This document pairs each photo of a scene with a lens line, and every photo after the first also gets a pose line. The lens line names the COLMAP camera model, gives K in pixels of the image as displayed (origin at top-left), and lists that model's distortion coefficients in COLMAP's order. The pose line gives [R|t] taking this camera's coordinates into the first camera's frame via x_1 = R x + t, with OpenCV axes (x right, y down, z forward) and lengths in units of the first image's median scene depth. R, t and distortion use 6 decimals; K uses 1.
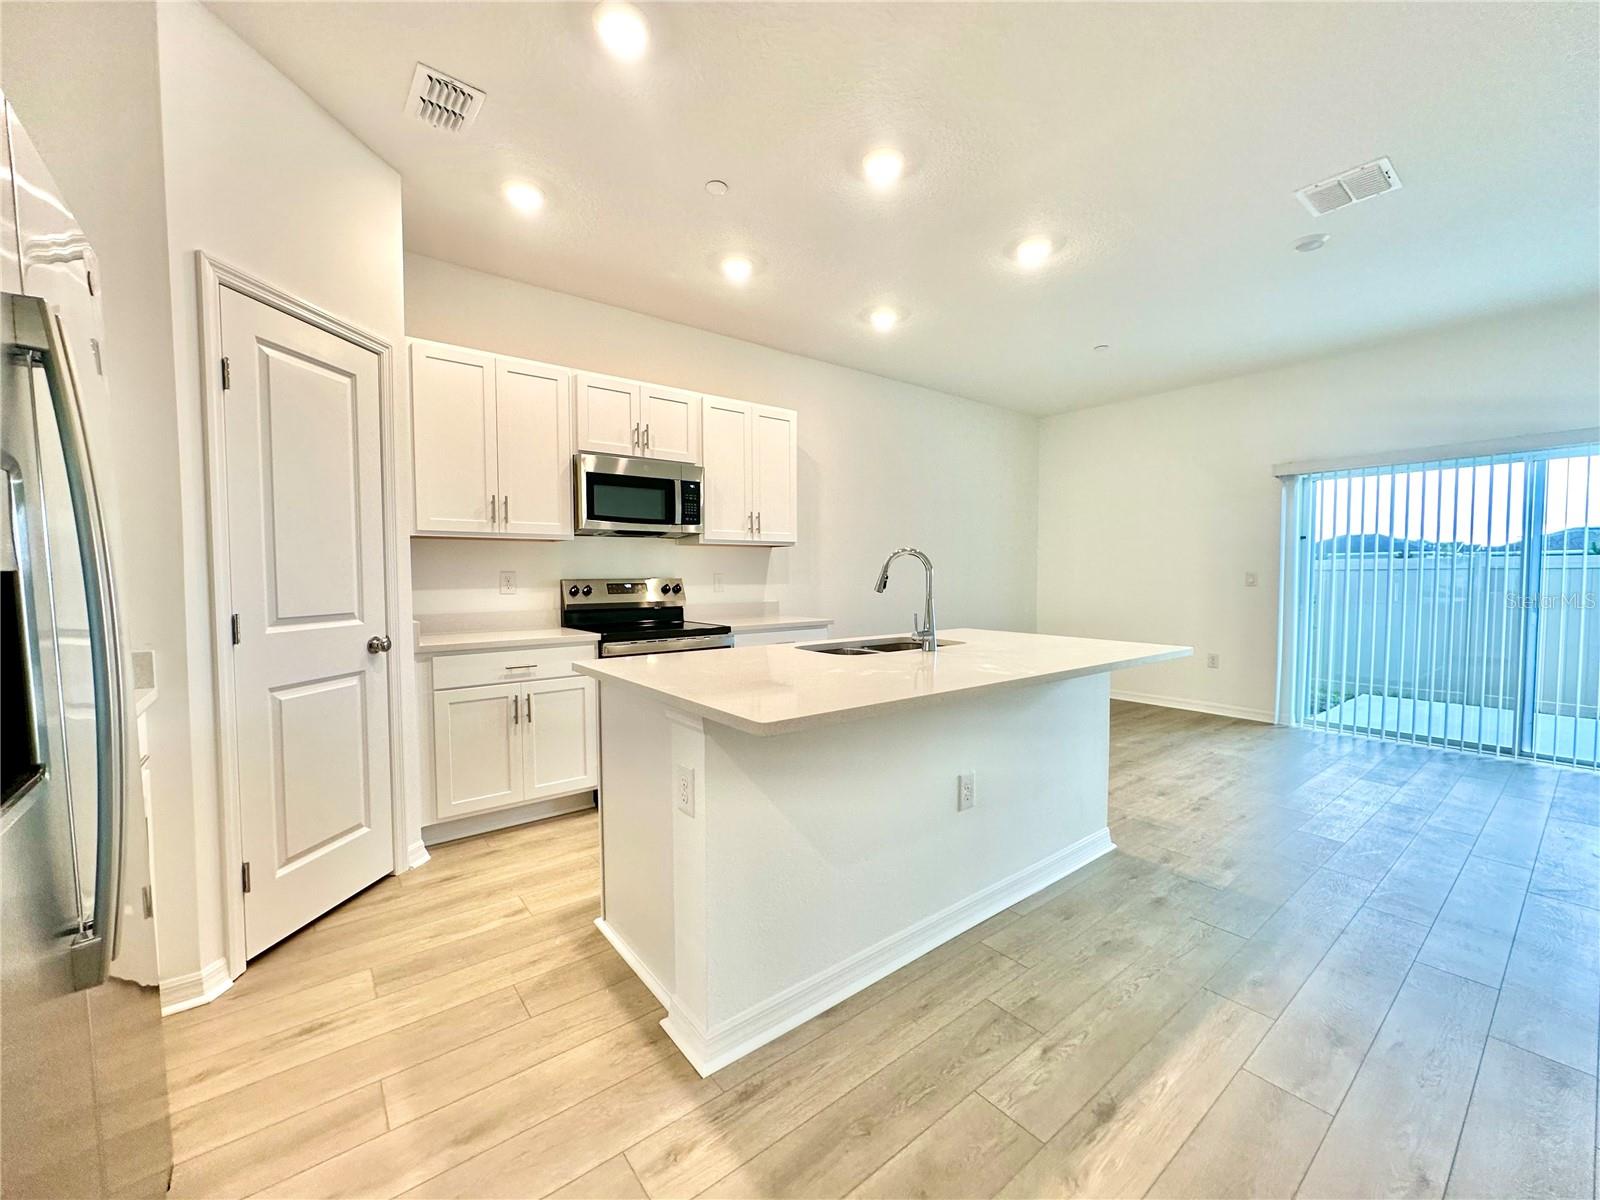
lens RADIAL K [[646.0, 0, 801.0], [0, 646.0, 594.6], [0, 0, 1]] dist [0.000553, 0.000486]
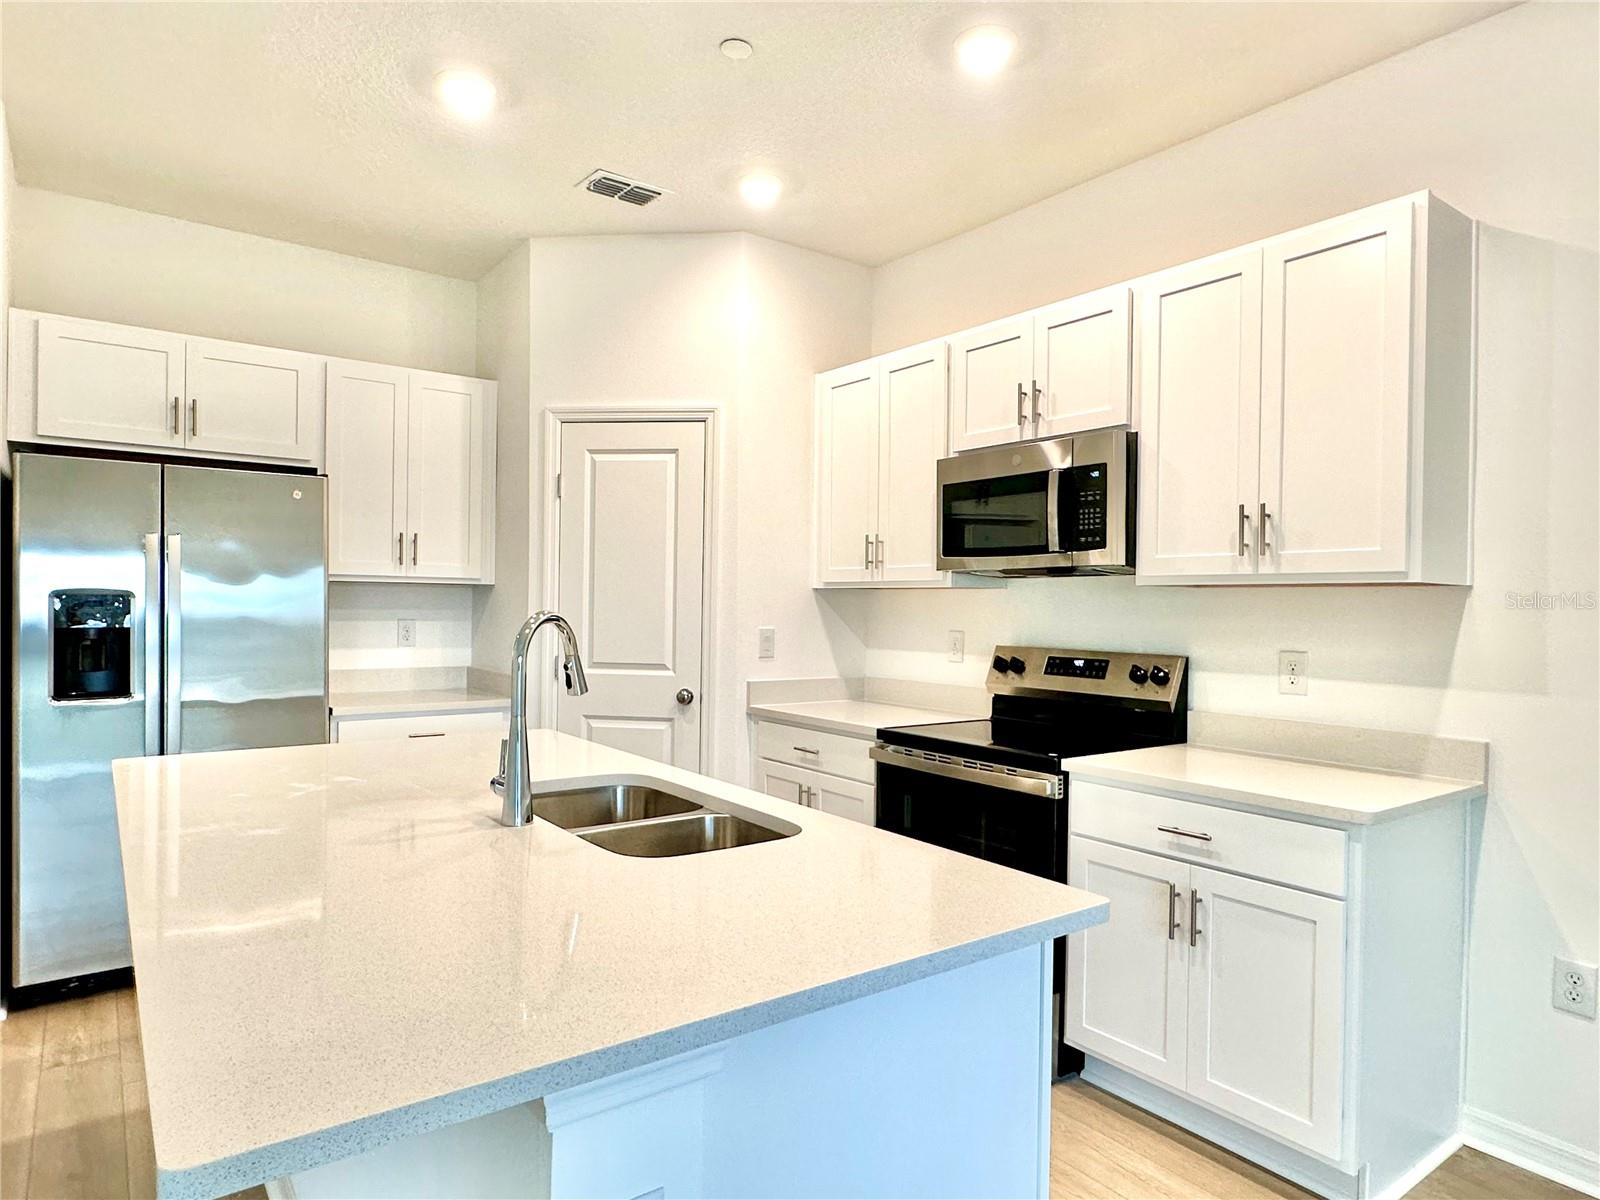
lens RADIAL K [[941.9, 0, 798.1], [0, 941.9, 612.4], [0, 0, 1]] dist [-0.003163, 0.000131]
pose [[-0.026972, 0.011526, -0.999570, 0.533793], [-0.047236, 0.998802, 0.012791, -0.053977], [0.998520, 0.047560, -0.026395, 0.736714]]
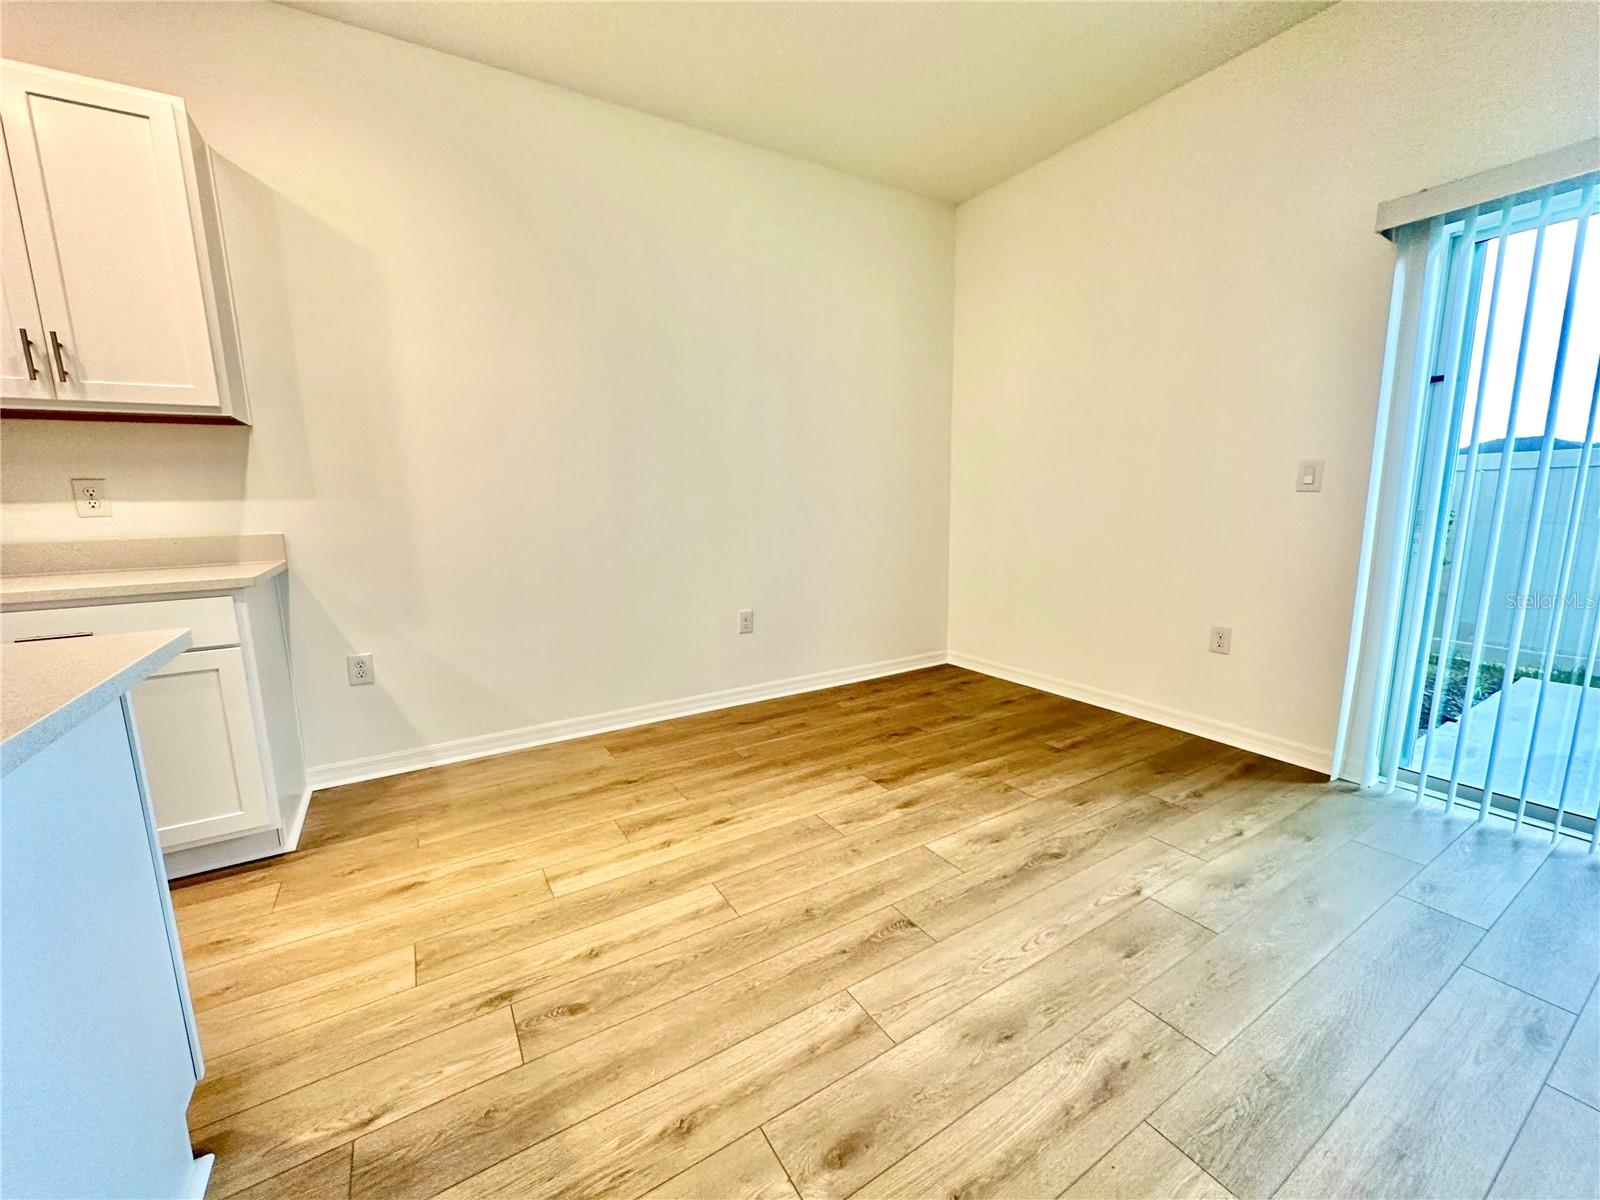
lens RADIAL K [[646.0, 0, 801.0], [0, 646.0, 594.6], [0, 0, 1]] dist [0.000553, 0.000486]
pose [[0.993420, 0.001598, -0.114518, 0.488361], [0.012049, 0.992895, 0.118385, 0.002304], [0.113894, -0.118986, 0.986342, 0.613331]]
